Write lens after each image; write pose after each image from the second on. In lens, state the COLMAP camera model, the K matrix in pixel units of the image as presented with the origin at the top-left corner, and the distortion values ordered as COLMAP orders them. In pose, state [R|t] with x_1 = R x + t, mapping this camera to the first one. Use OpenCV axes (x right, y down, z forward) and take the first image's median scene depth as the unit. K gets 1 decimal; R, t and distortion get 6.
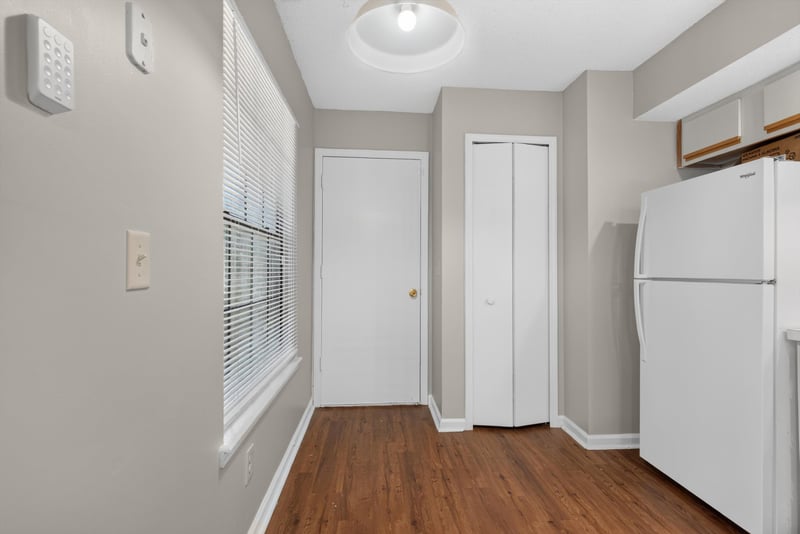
lens RADIAL K [[384.5, 0, 404.1], [0, 384.5, 262.2], [0, 0, 1]] dist [0.002157, 0.000044]
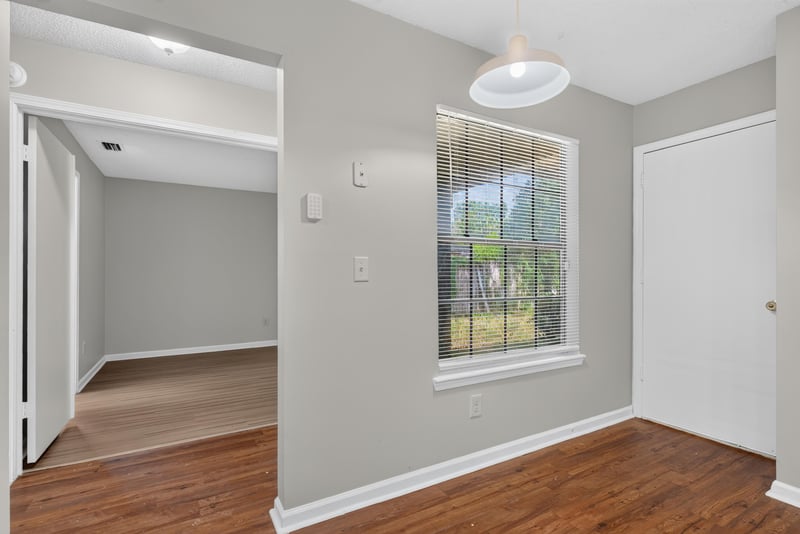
lens RADIAL K [[387.2, 0, 400.0], [0, 387.2, 267.0], [0, 0, 1]] dist [-0.001098, -0.000165]
pose [[0.436559, -0.017981, -0.899496, 0.500656], [0.016985, 0.999787, -0.011742, 0.004953], [0.899515, -0.010152, 0.436771, 0.063084]]
